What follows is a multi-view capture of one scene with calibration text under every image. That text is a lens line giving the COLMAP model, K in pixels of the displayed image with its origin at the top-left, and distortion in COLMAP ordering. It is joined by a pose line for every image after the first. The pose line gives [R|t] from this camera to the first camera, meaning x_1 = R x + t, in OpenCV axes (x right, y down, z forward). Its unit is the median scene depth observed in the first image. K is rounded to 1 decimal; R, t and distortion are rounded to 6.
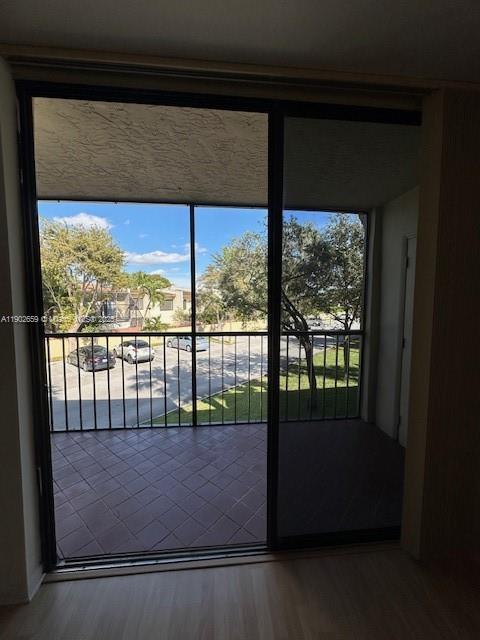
lens RADIAL K [[255.0, 0, 239.0], [0, 255.0, 320.2], [0, 0, 1]] dist [-0.001282, -0.000364]
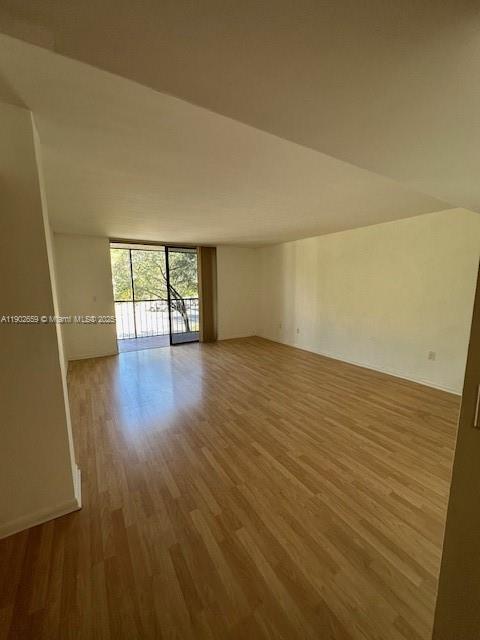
lens RADIAL K [[255.0, 0, 244.4], [0, 255.0, 317.5], [0, 0, 1]] dist [-0.001282, -0.000364]
pose [[0.890237, -0.077008, 0.448941, -0.074687], [0.052652, 0.996396, 0.066507, 0.028155], [-0.452445, -0.035570, 0.891083, -0.393619]]
